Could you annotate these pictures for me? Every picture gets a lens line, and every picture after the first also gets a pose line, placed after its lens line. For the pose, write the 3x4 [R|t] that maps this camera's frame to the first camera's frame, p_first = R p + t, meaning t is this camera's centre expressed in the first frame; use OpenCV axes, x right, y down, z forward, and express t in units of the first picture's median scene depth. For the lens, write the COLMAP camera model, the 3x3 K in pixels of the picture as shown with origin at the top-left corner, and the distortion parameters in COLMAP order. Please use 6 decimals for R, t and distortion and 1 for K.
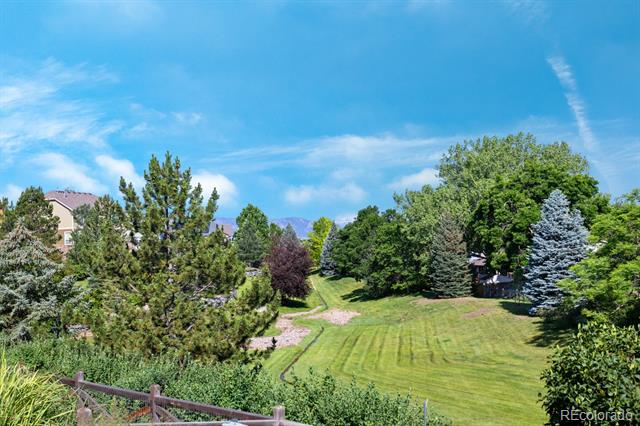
lens RADIAL K [[743.1, 0, 319.7], [0, 743.1, 213.0], [0, 0, 1]] dist [-0.001305, 0.000000]
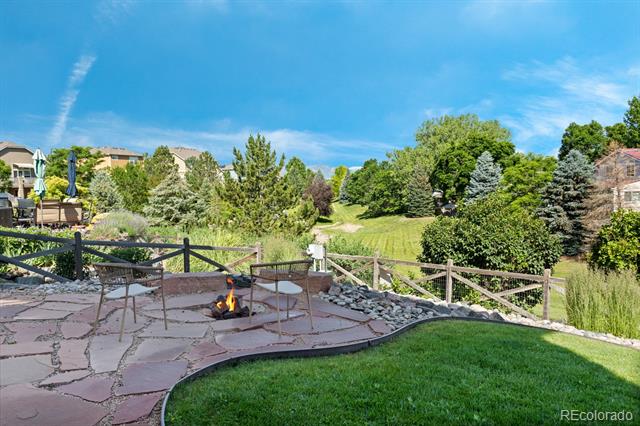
lens RADIAL K [[519.3, 0, 321.3], [0, 519.3, 213.4], [0, 0, 1]] dist [0.001162, 0.001936]
pose [[0.999379, 0.013005, -0.032742, -0.001249], [-0.009607, 0.994751, 0.101875, -0.007131], [0.033895, -0.101497, 0.994258, -0.128966]]
